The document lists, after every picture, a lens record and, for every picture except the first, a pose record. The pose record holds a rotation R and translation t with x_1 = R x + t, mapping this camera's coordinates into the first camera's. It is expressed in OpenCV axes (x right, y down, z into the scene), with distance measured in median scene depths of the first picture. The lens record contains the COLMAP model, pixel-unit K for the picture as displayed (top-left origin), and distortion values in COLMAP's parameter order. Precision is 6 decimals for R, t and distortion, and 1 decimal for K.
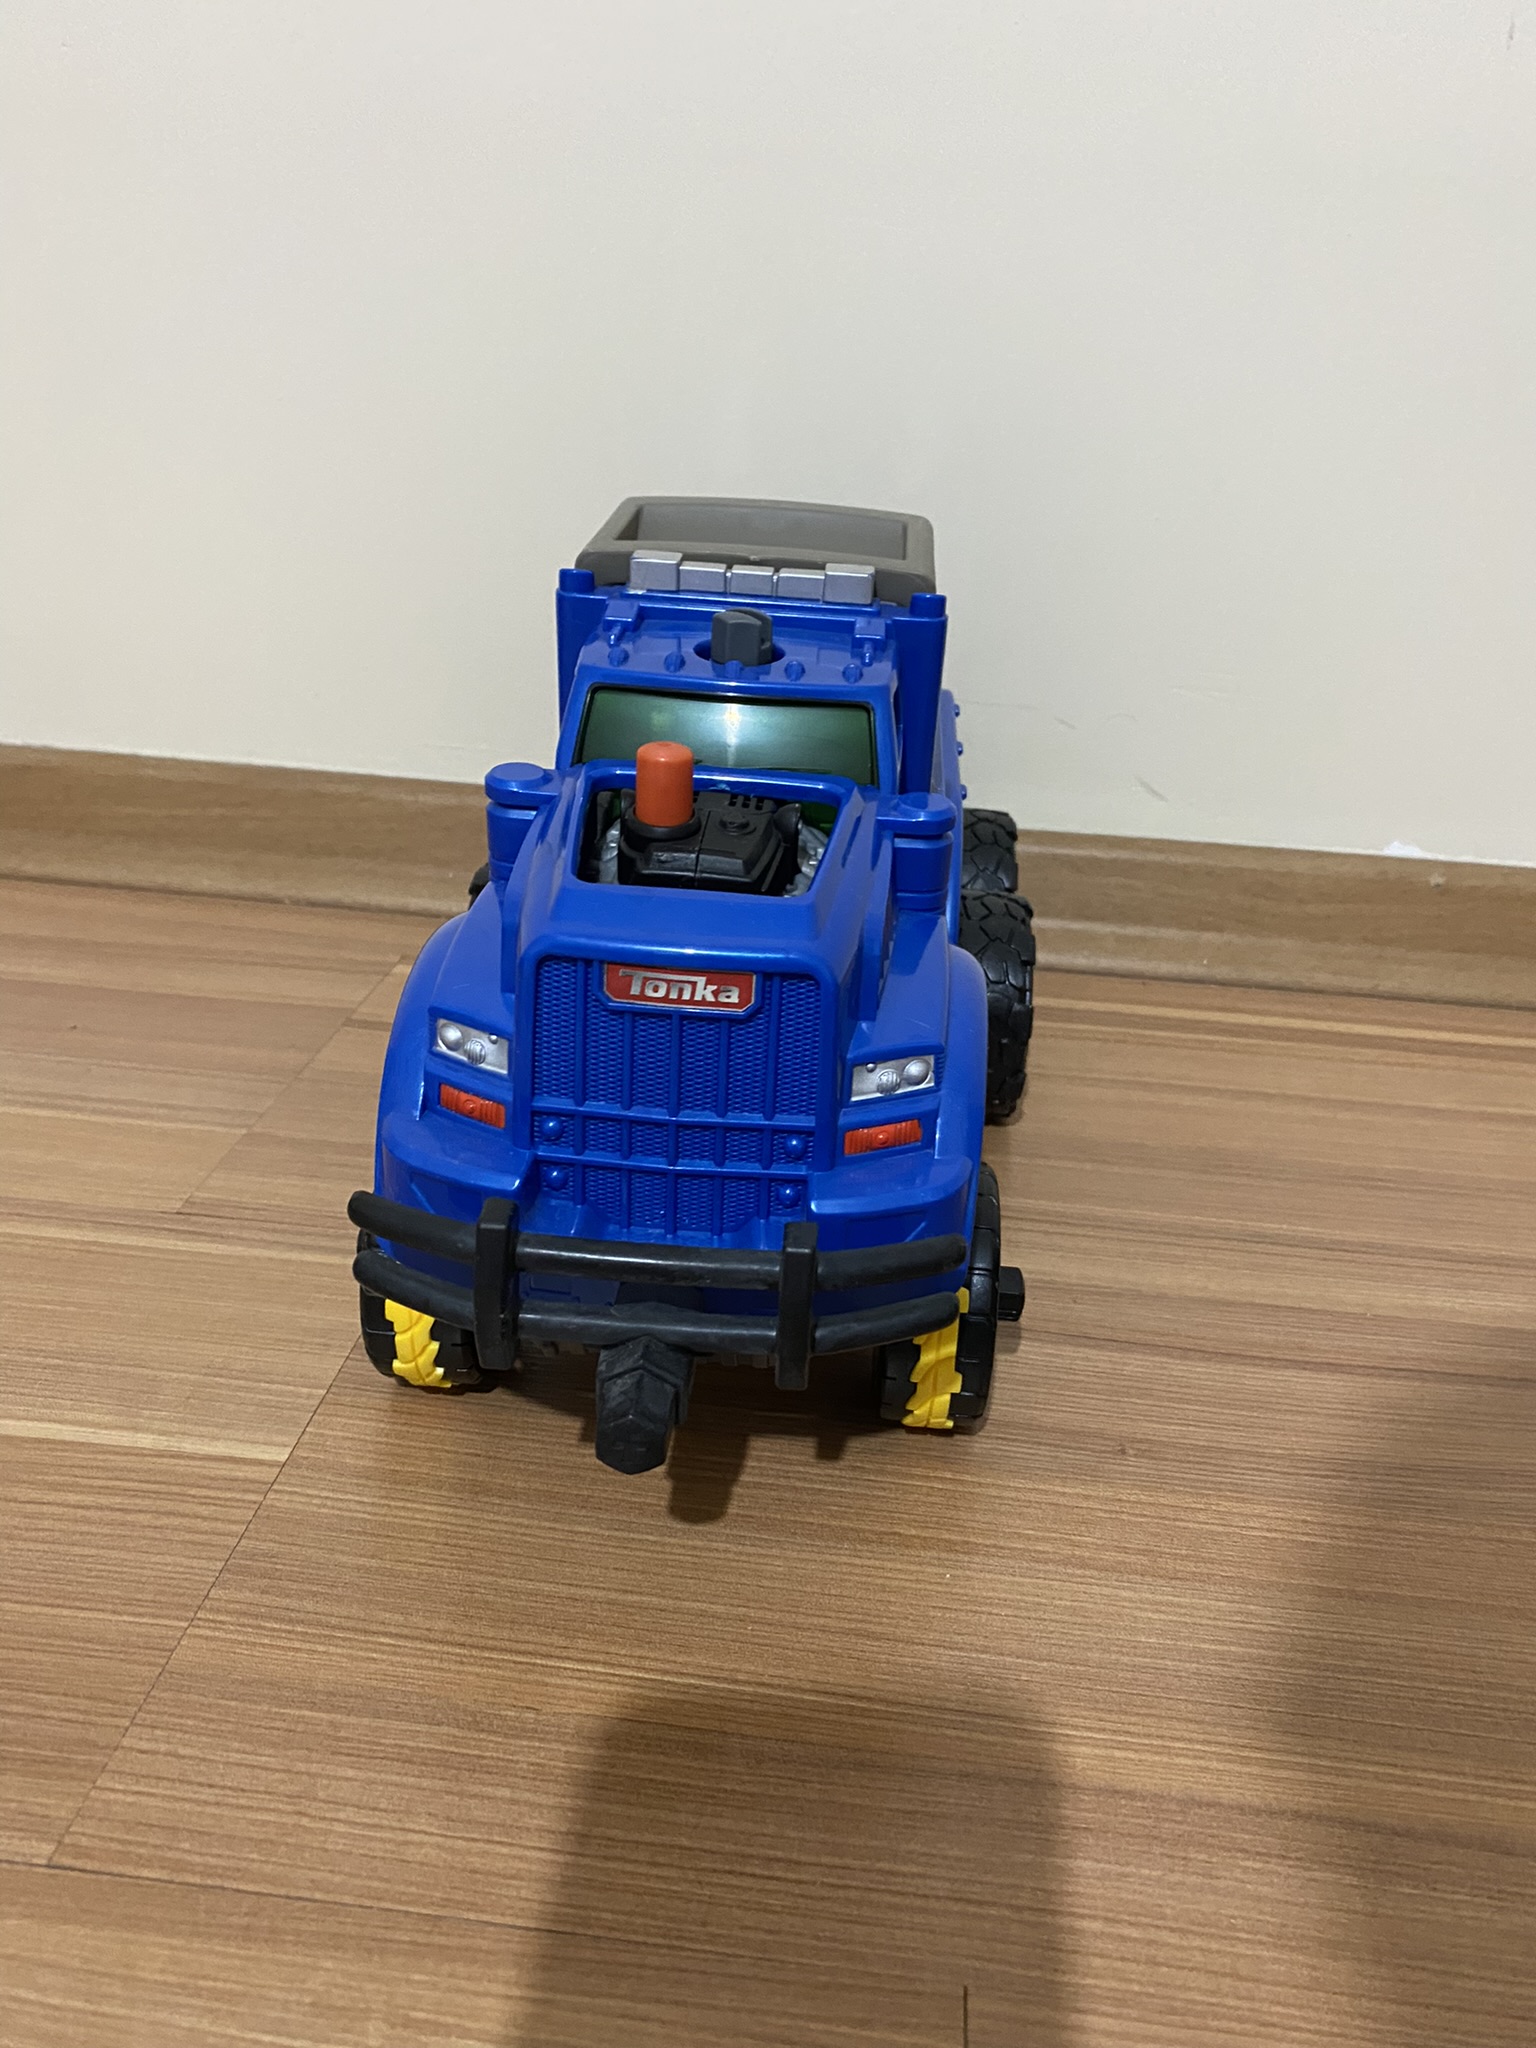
lens RADIAL K [[1599.8, 0, 788.4], [0, 1599.8, 975.7], [0, 0, 1]] dist [-0.011942, 0.010238]
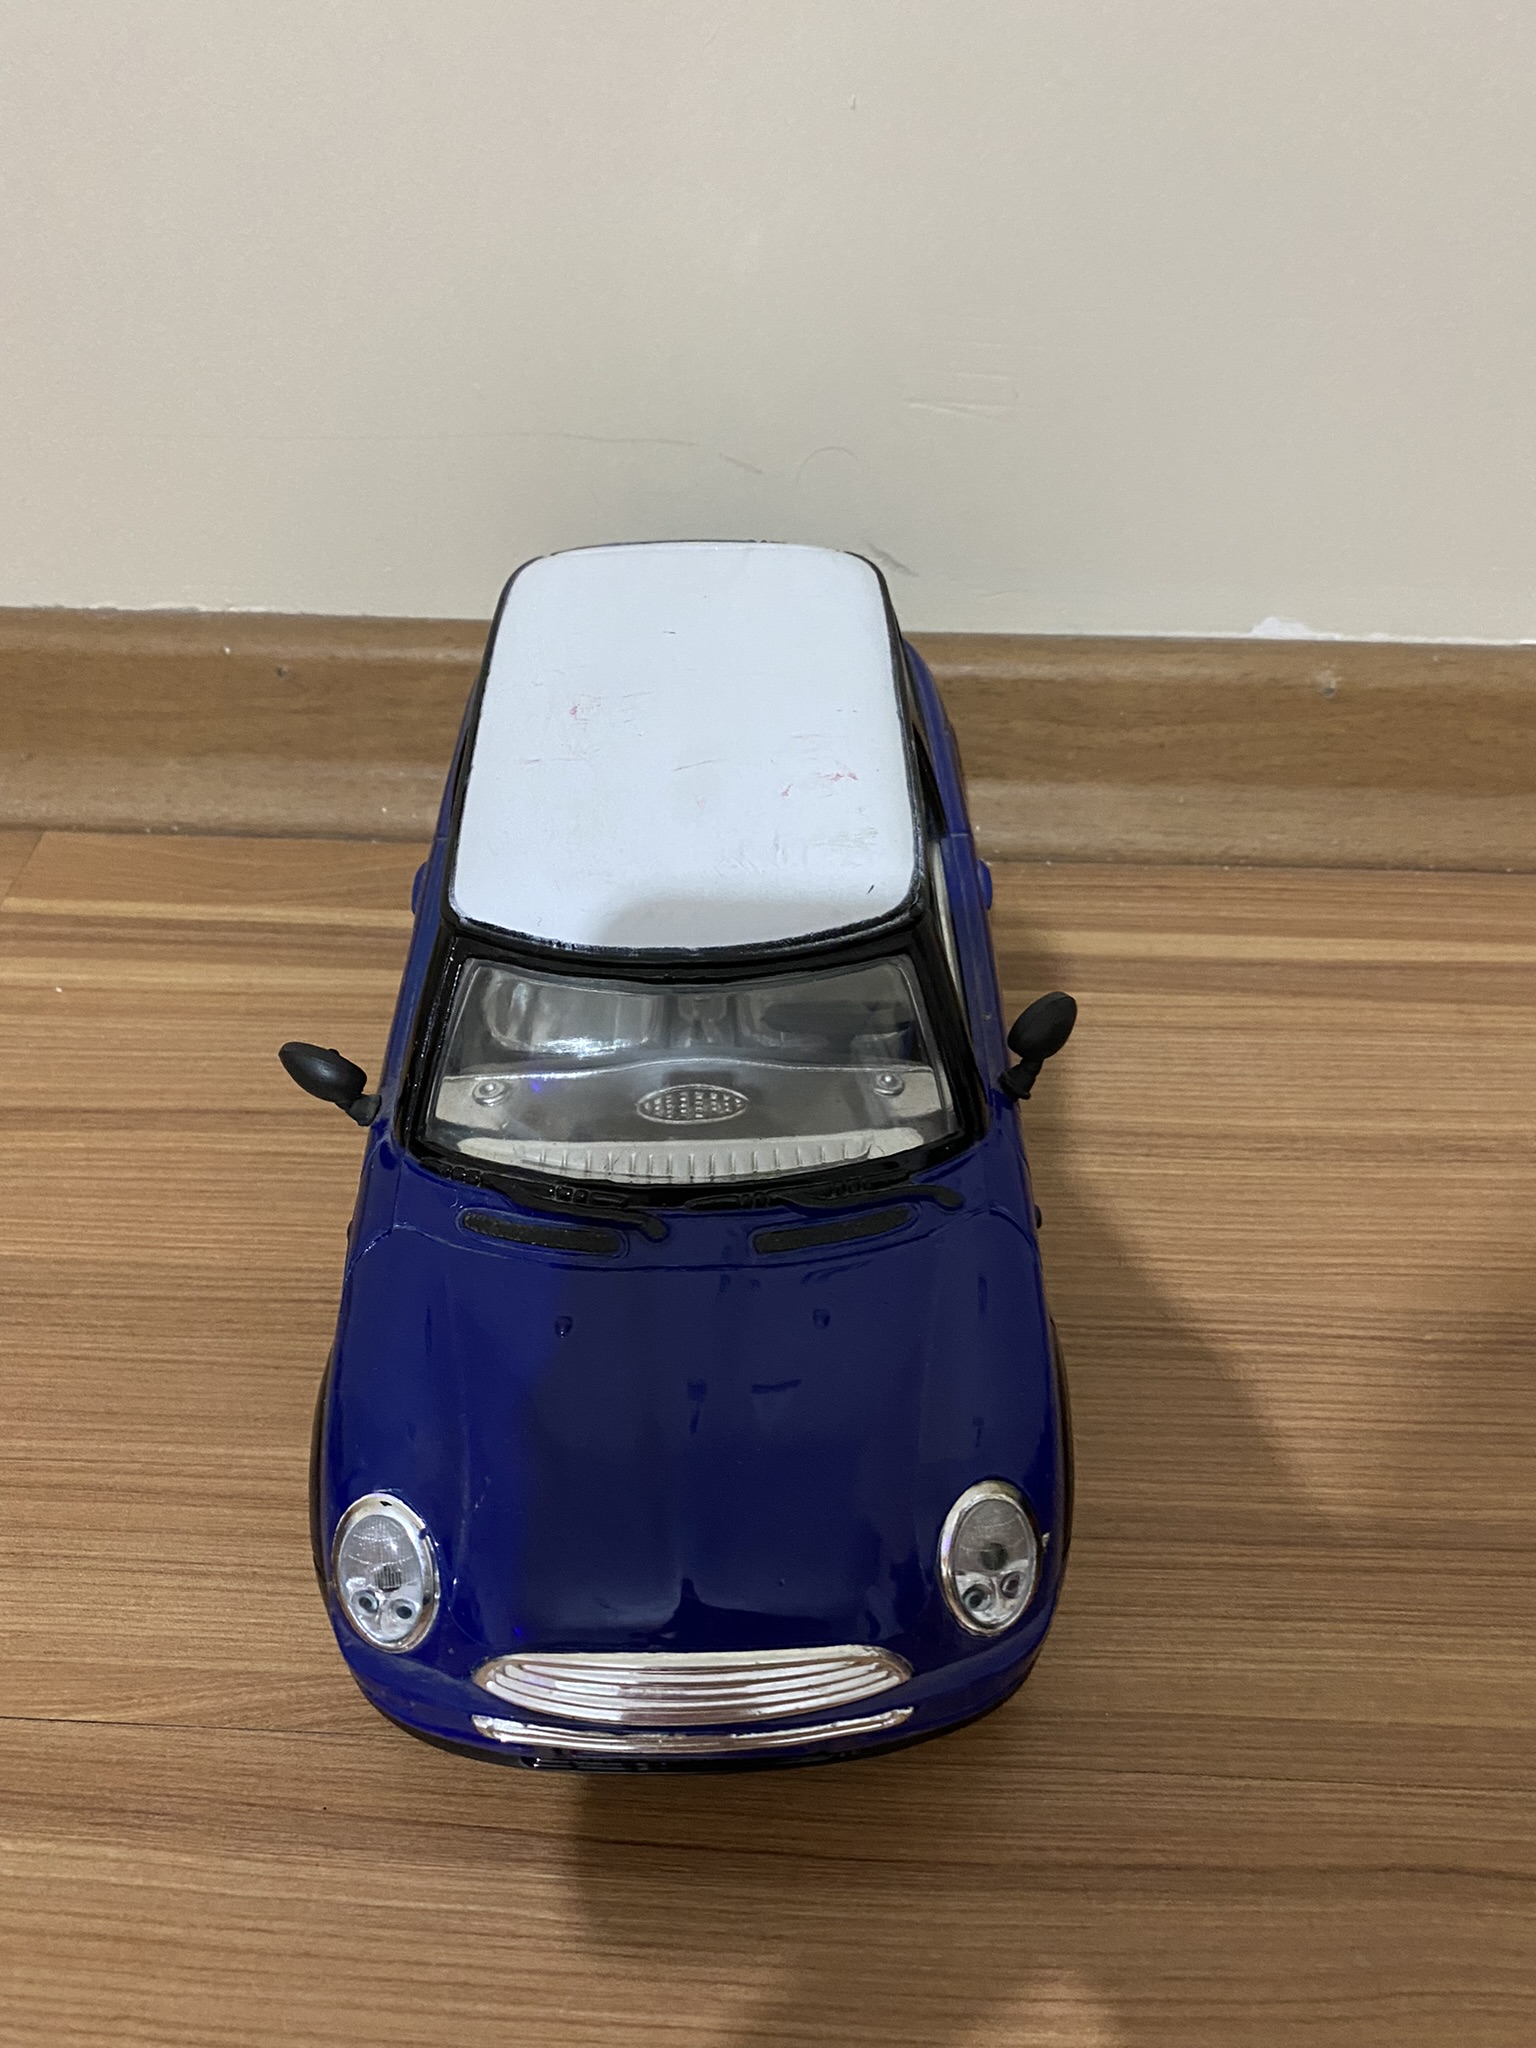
lens RADIAL K [[1599.8, 0, 795.1], [0, 1599.8, 991.5], [0, 0, 1]] dist [-0.011942, 0.010238]
pose [[0.997066, -0.075973, 0.009311, 0.235597], [0.067076, 0.925877, 0.371824, -0.271035], [-0.036870, -0.370109, 0.928256, 0.483906]]
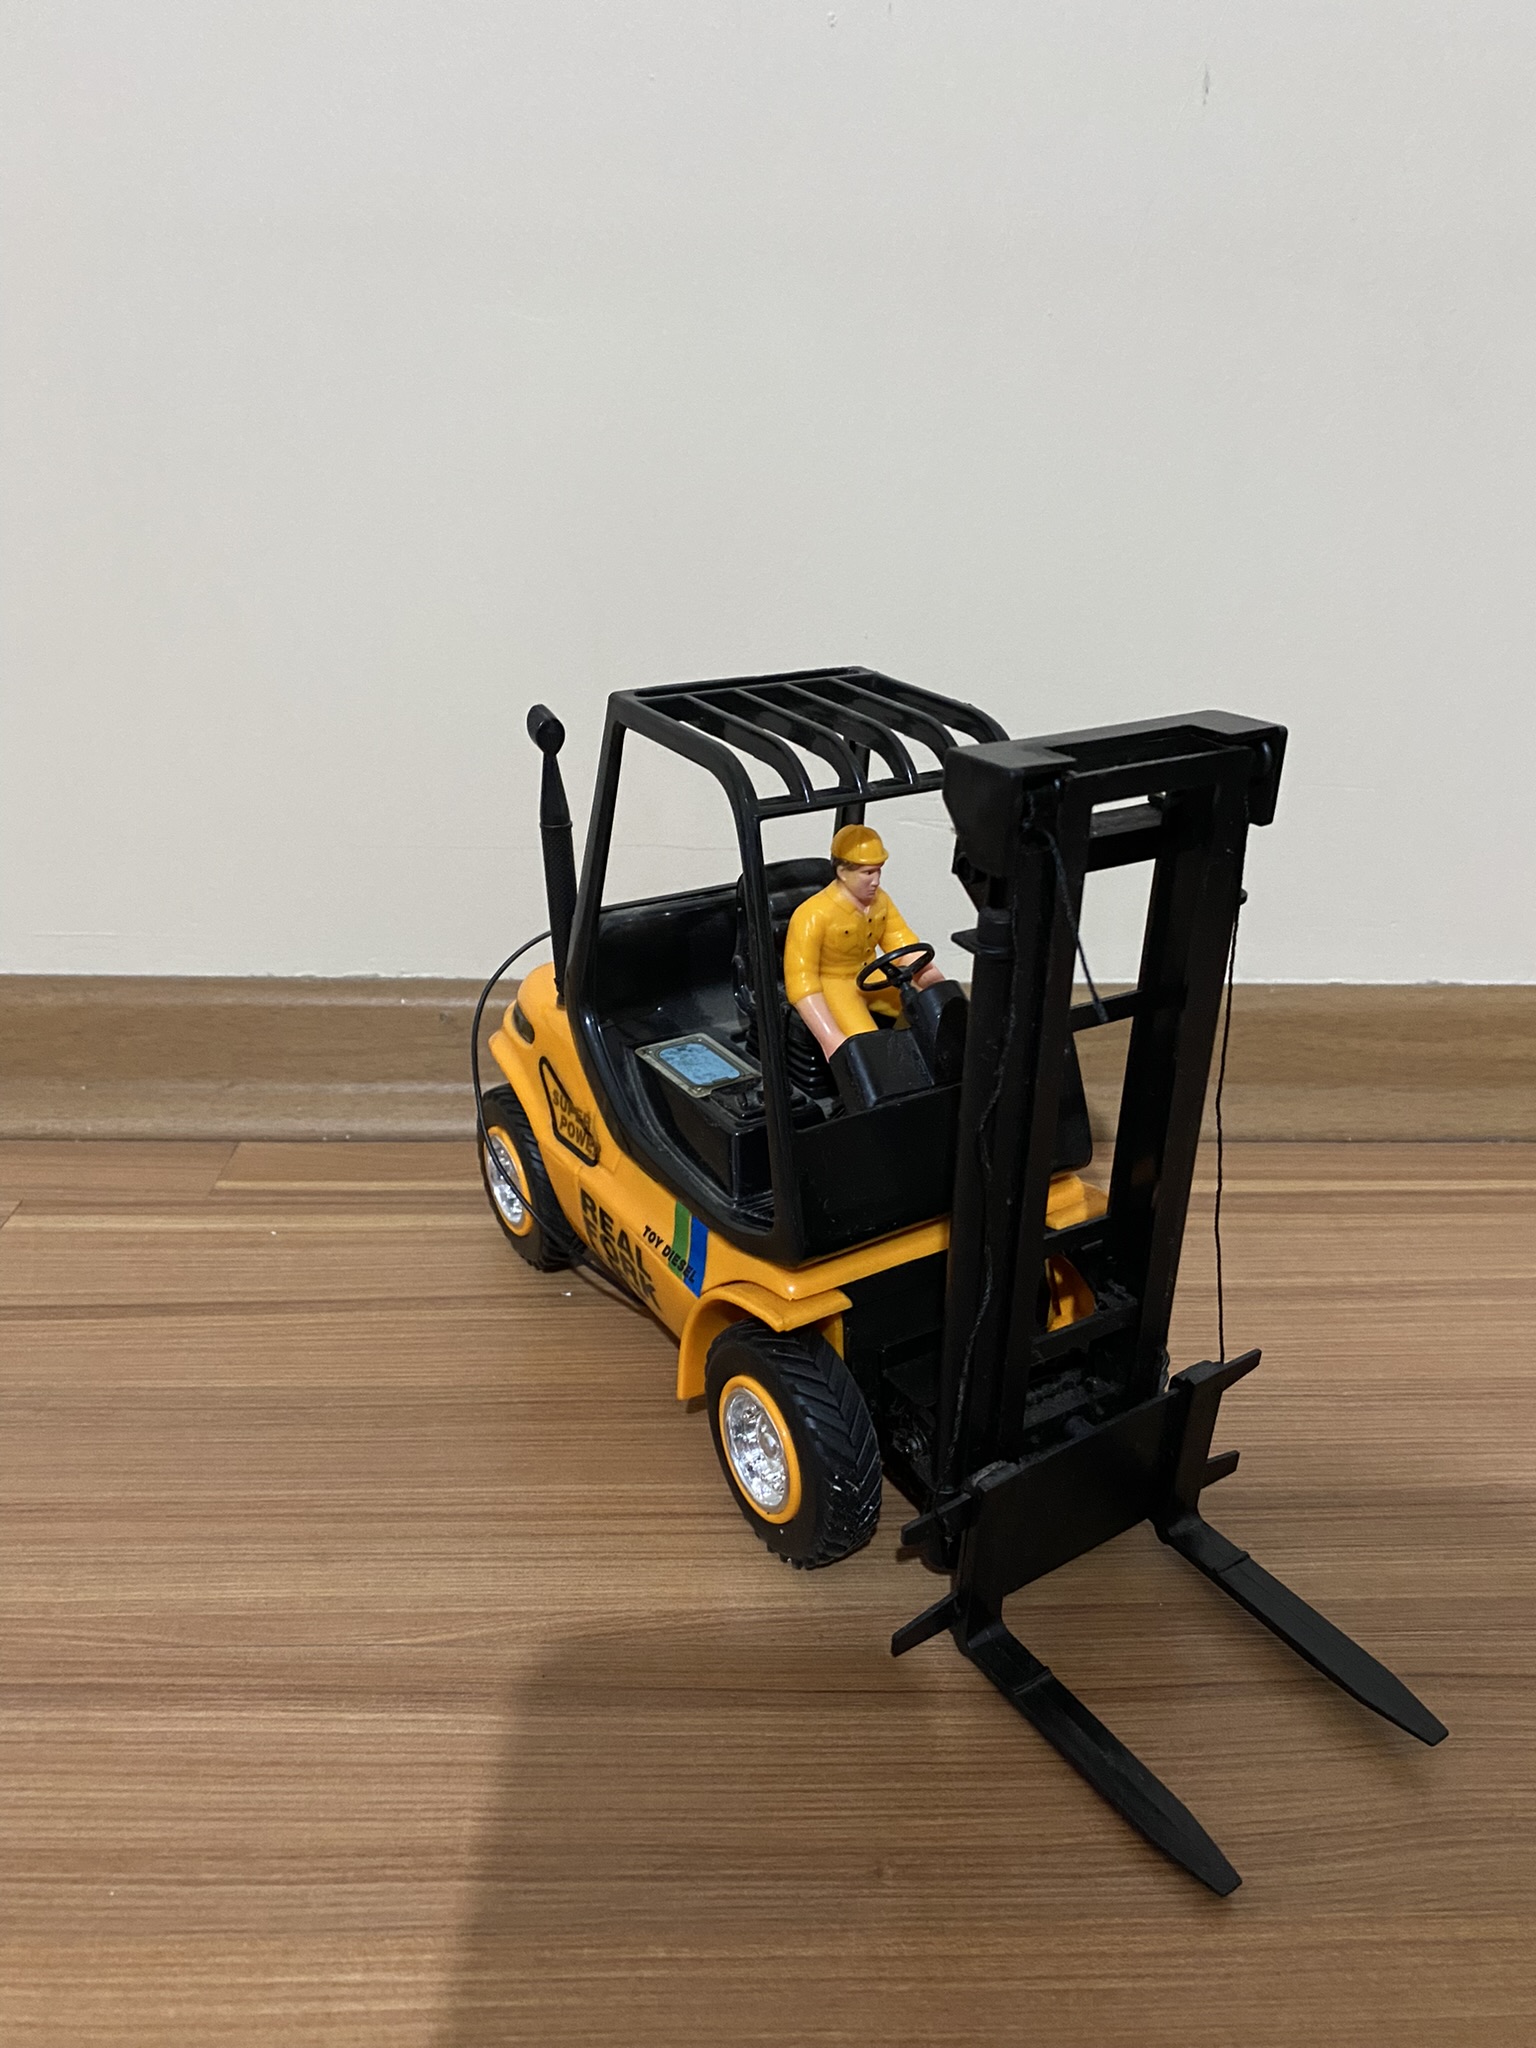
lens RADIAL K [[1599.8, 0, 794.2], [0, 1599.8, 992.8], [0, 0, 1]] dist [-0.011942, 0.010238]
pose [[0.988575, -0.079934, 0.127787, 0.079440], [0.080254, 0.996771, 0.002656, -0.121453], [-0.127586, 0.007630, 0.991798, 0.161607]]
